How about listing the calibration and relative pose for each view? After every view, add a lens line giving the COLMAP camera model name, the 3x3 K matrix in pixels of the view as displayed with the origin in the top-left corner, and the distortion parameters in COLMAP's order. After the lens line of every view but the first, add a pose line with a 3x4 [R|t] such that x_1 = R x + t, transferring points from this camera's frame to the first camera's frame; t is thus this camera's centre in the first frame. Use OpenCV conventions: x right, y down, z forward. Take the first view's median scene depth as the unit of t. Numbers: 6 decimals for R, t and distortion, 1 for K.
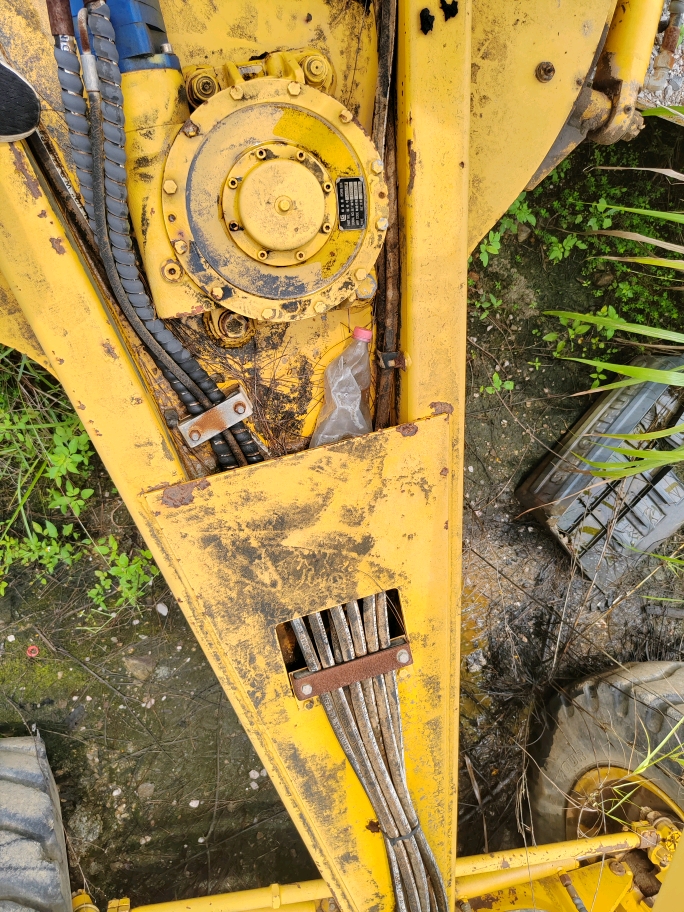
lens RADIAL K [[699.7, 0, 343.3], [0, 699.7, 450.8], [0, 0, 1]] dist [0.014916, -0.018065]
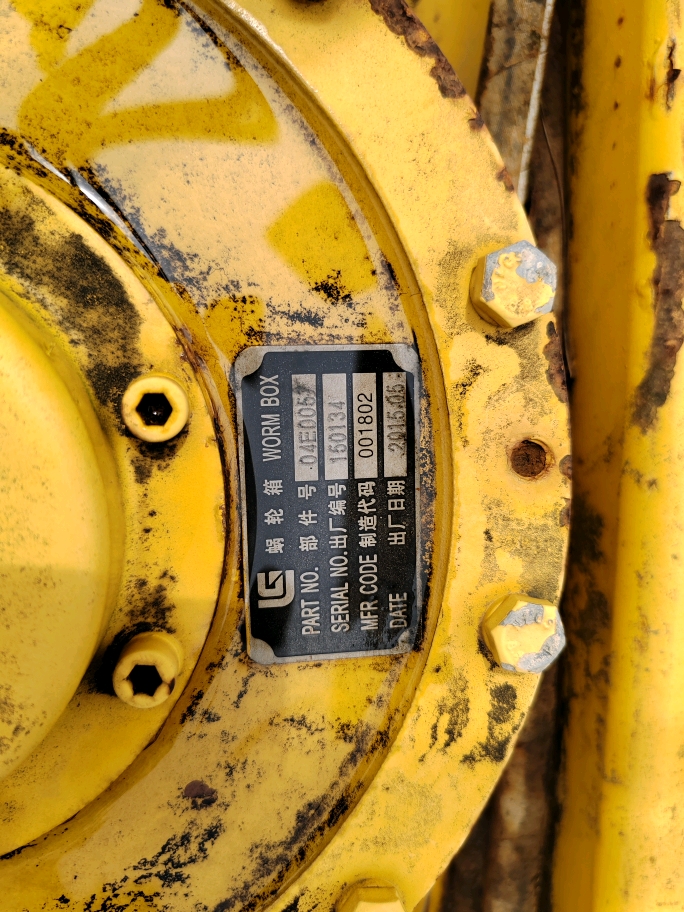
lens RADIAL K [[699.7, 0, 341.9], [0, 699.7, 457.3], [0, 0, 1]] dist [0.014916, -0.018065]
pose [[0.994441, 0.057469, -0.088229, 0.026664], [-0.071955, 0.982647, -0.170959, -0.334845], [0.076873, 0.176357, 0.981320, 0.841027]]
